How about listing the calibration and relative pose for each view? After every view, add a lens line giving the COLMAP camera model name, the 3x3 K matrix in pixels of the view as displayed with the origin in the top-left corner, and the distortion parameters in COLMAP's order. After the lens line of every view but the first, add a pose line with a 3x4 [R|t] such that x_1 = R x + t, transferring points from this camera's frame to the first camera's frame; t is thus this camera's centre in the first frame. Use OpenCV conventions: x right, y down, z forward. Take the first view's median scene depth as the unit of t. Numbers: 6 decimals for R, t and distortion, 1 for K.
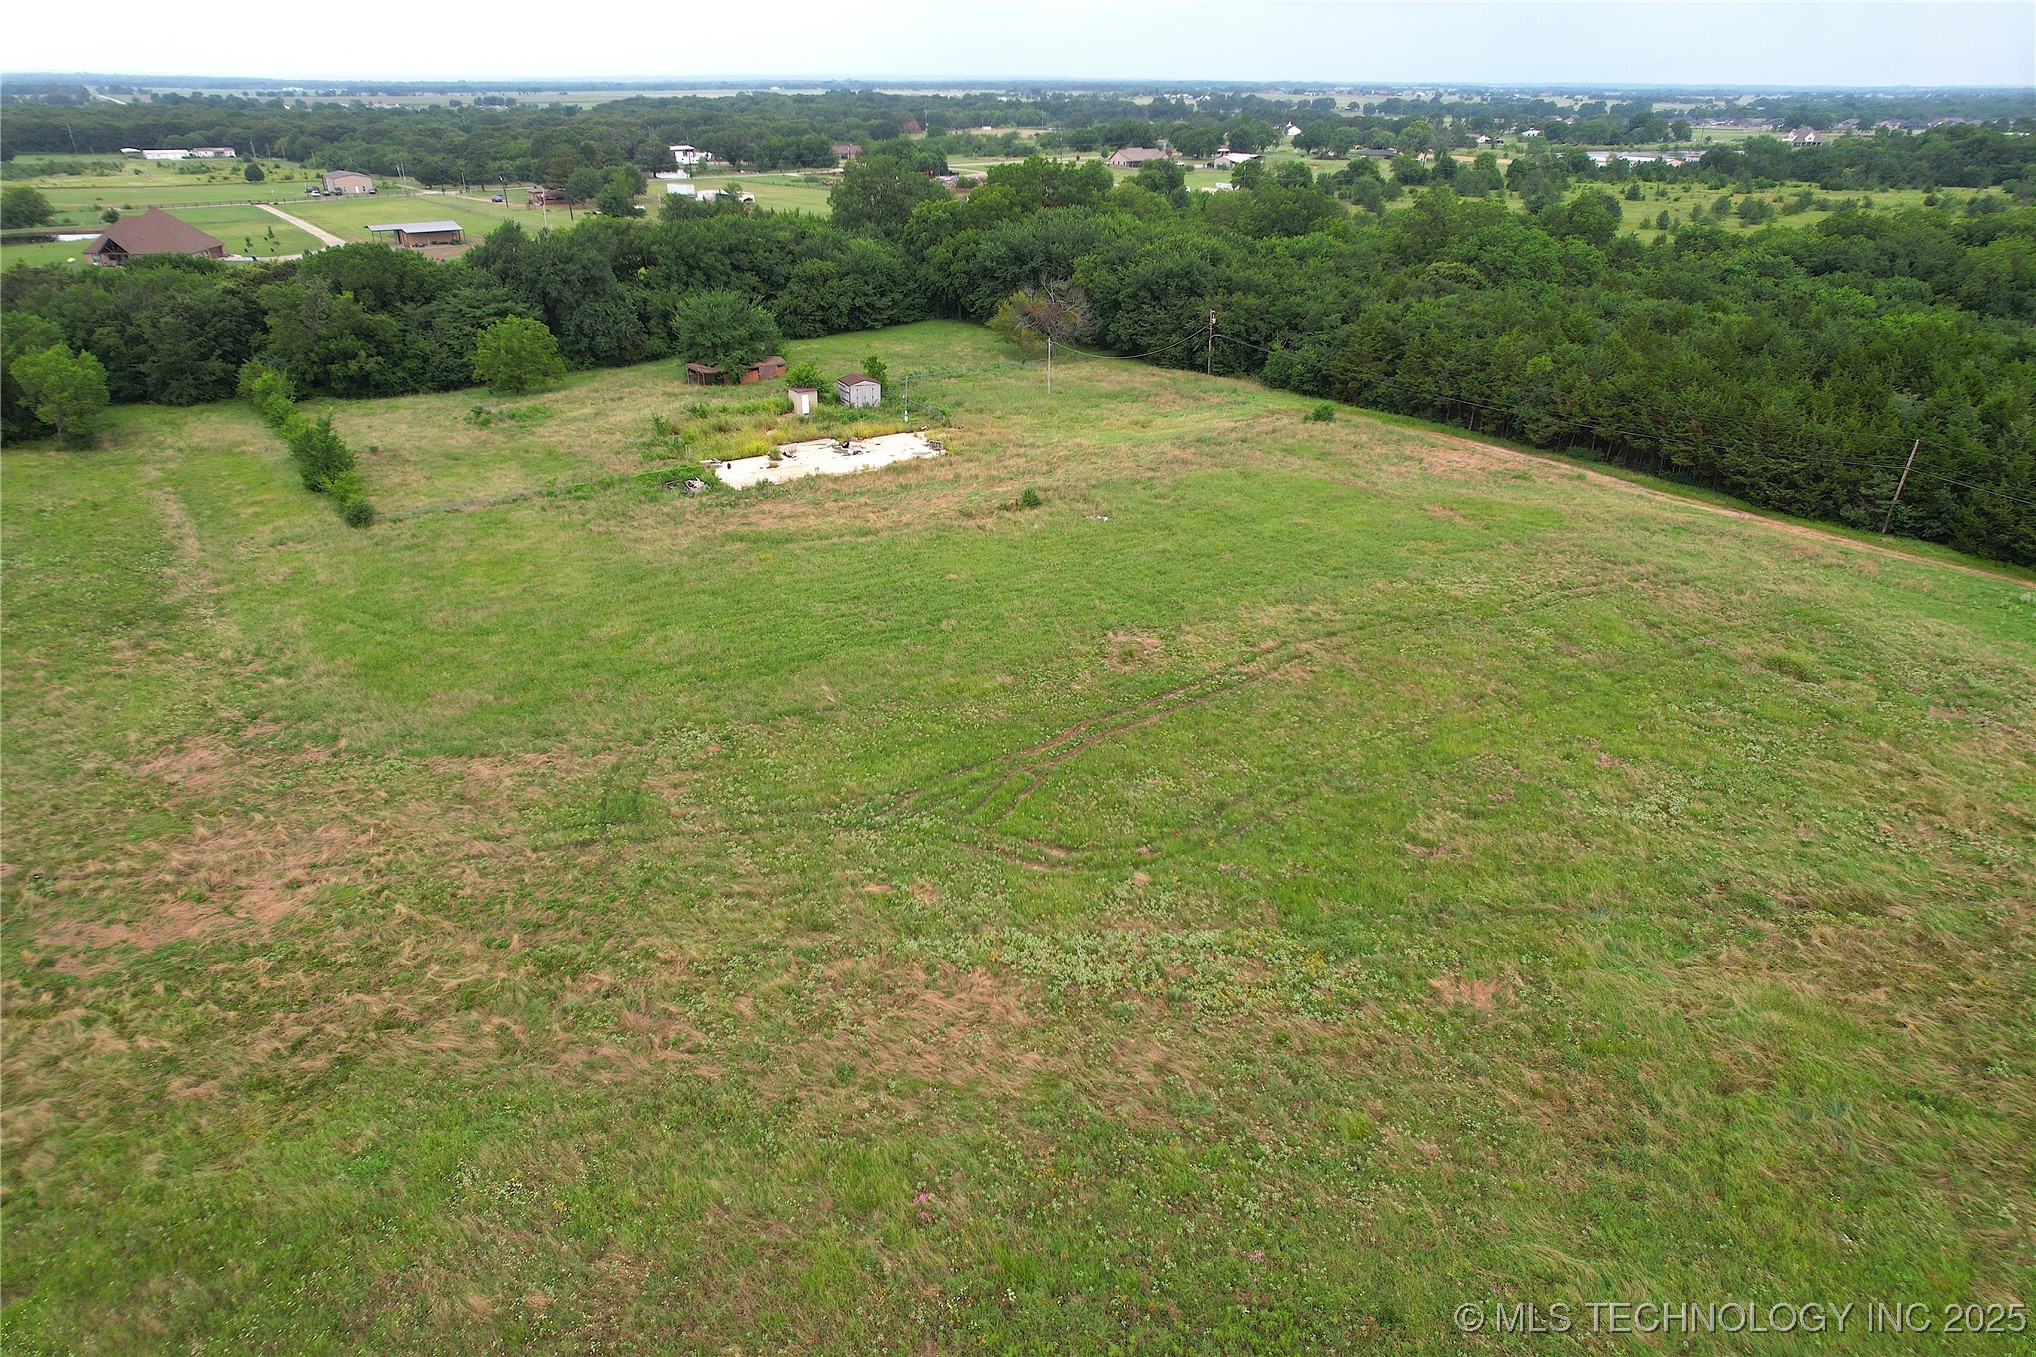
lens RADIAL K [[1302.0, 0, 1030.3], [0, 1302.0, 679.0], [0, 0, 1]] dist [-0.077319, 0.070758]
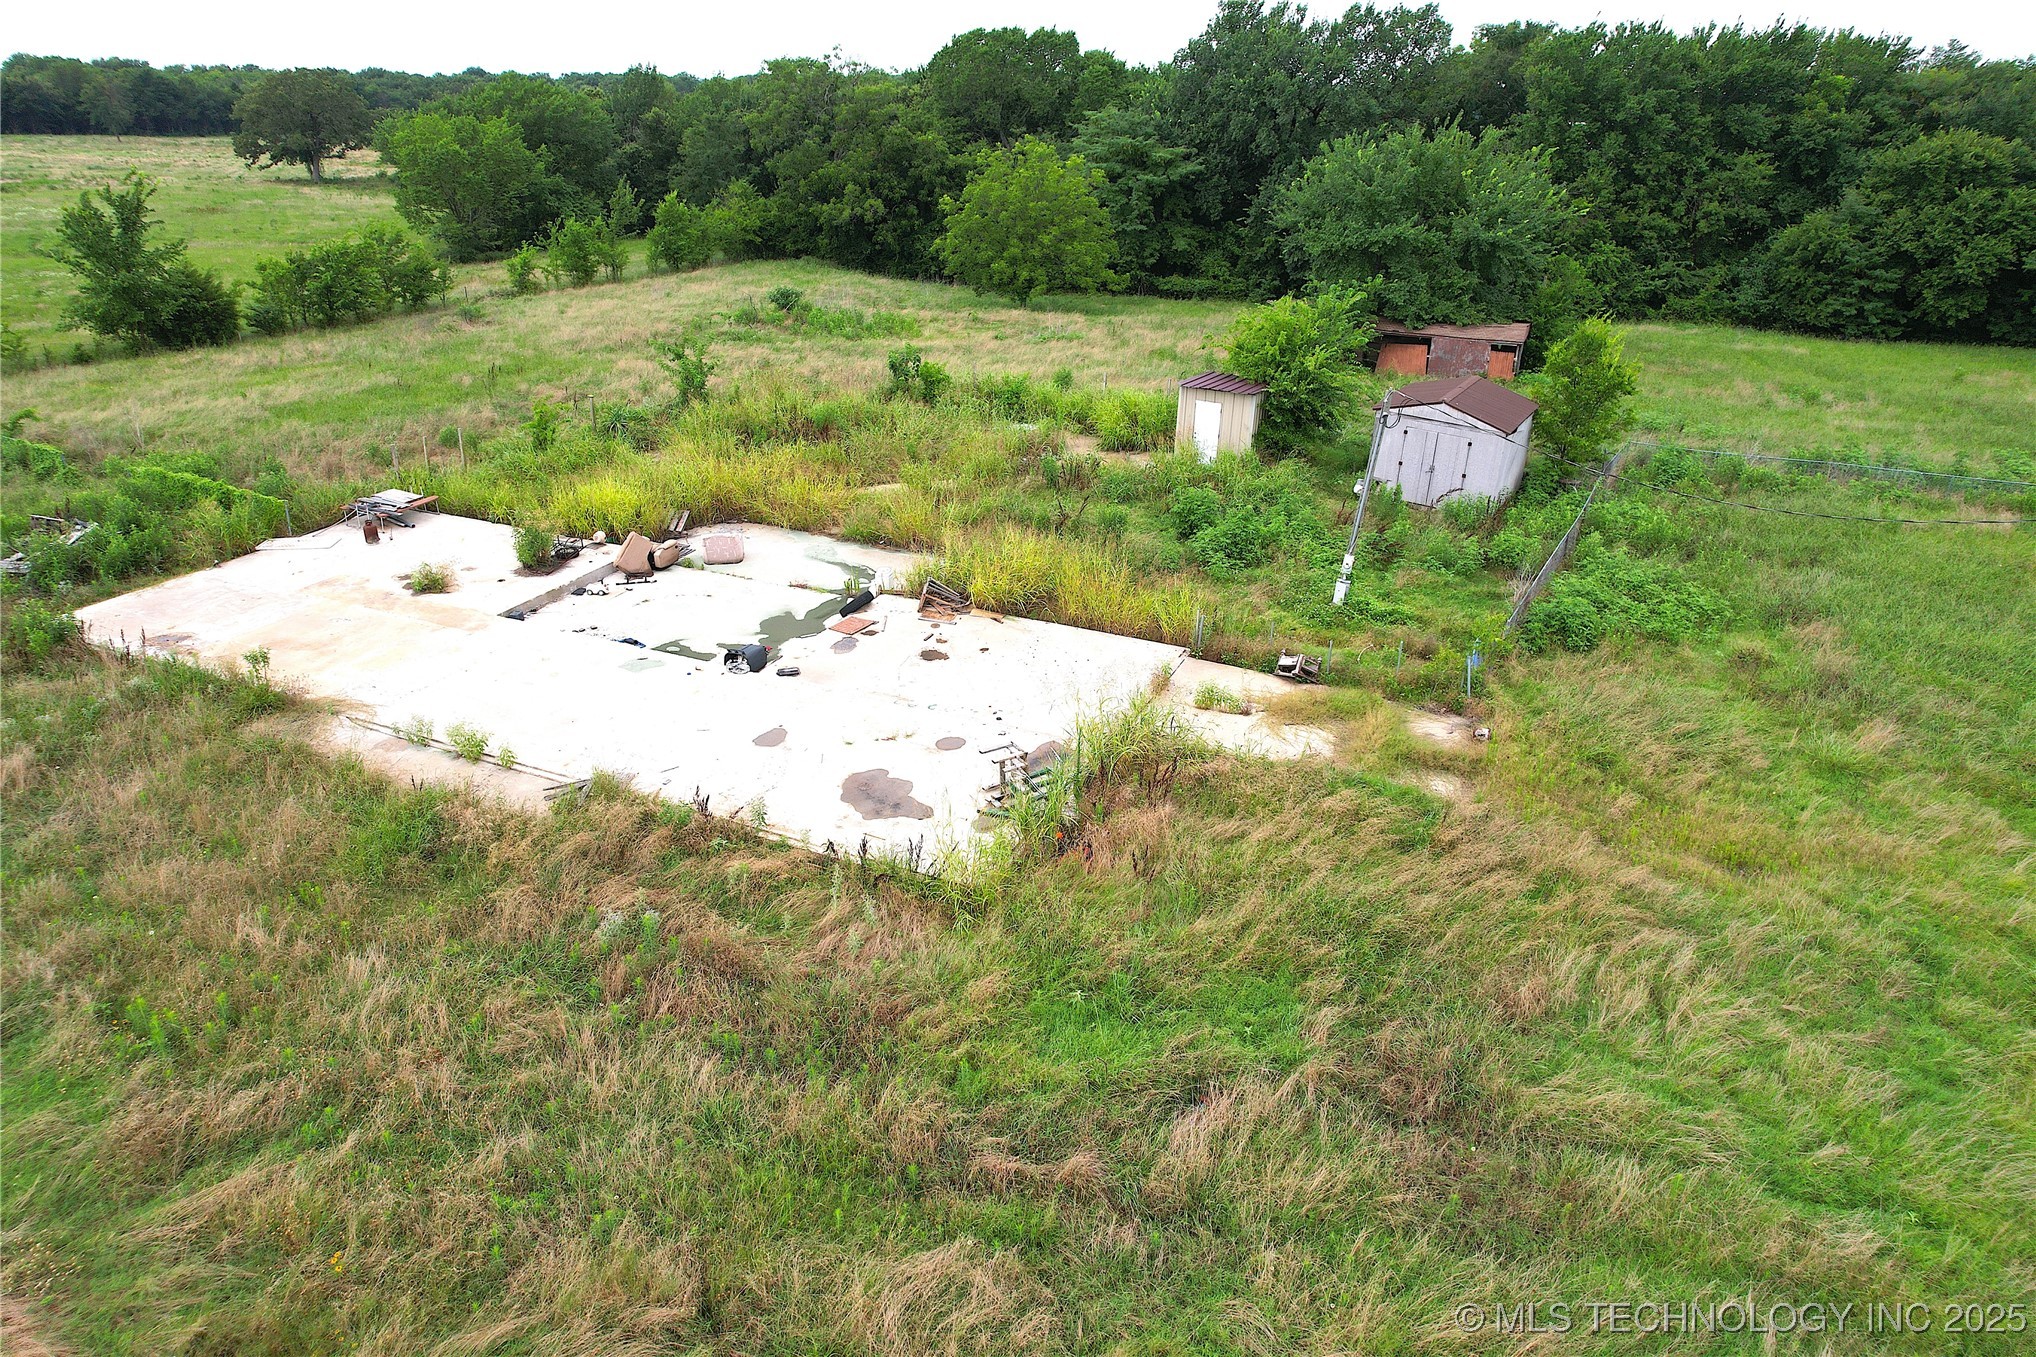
lens RADIAL K [[1302.0, 0, 1025.3], [0, 1302.0, 678.6], [0, 0, 1]] dist [-0.077319, 0.070758]
pose [[0.511587, 0.360502, -0.779947, 0.080299], [-0.372550, 0.911029, 0.176725, -0.366711], [0.774264, 0.200160, 0.600376, 1.494919]]
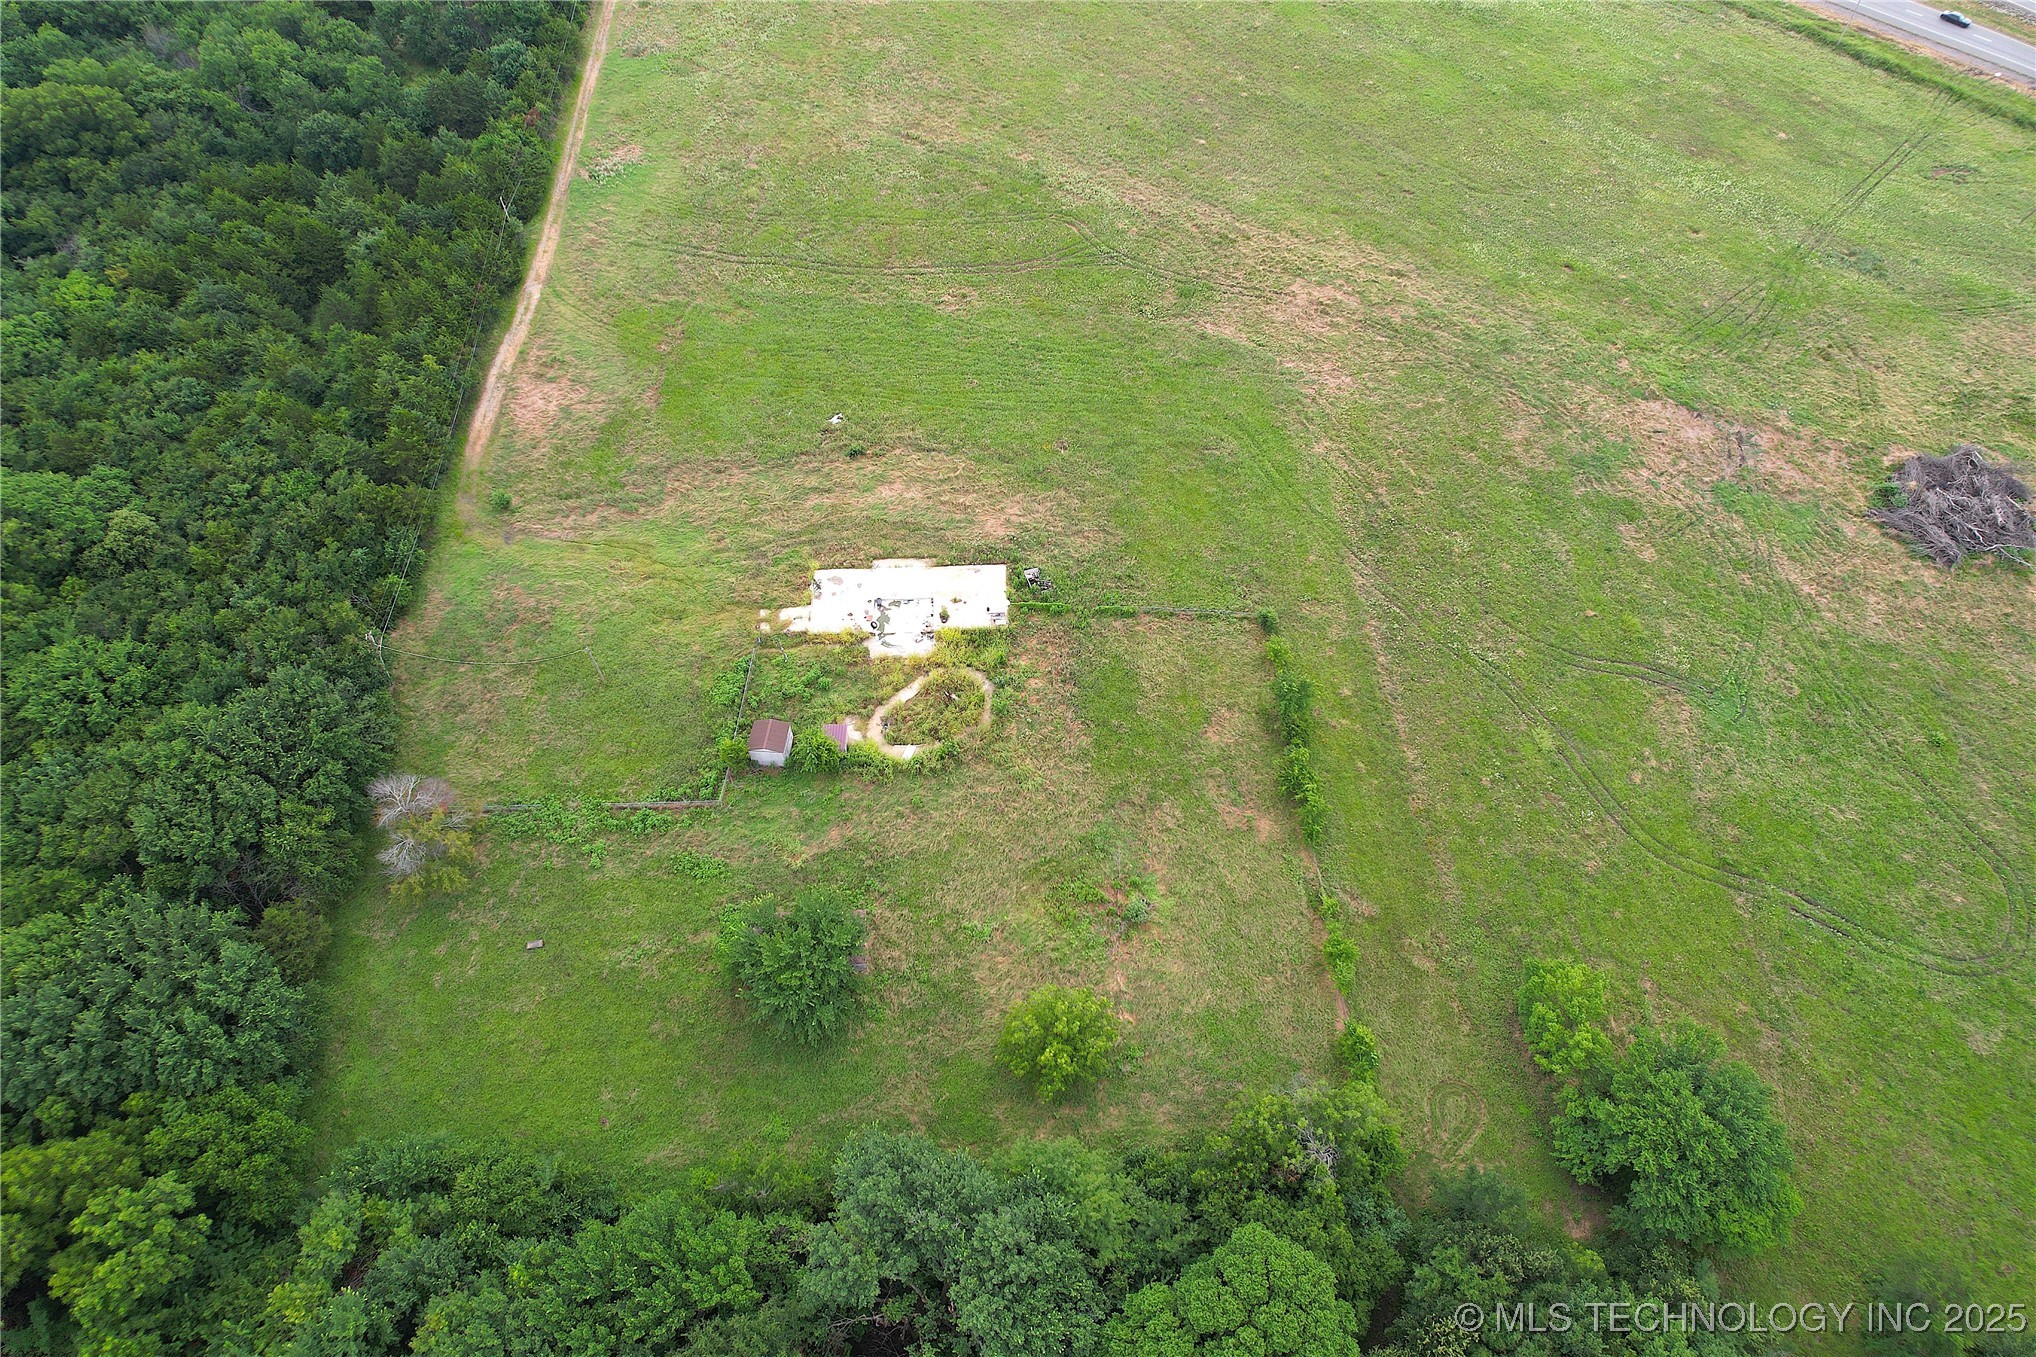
lens RADIAL K [[1302.0, 0, 1031.5], [0, 1302.0, 676.5], [0, 0, 1]] dist [-0.077319, 0.070758]
pose [[-0.844028, -0.436399, 0.311724, -1.064960], [0.219097, 0.249948, 0.943145, -2.039595], [-0.489502, 0.864339, -0.115350, 1.846863]]
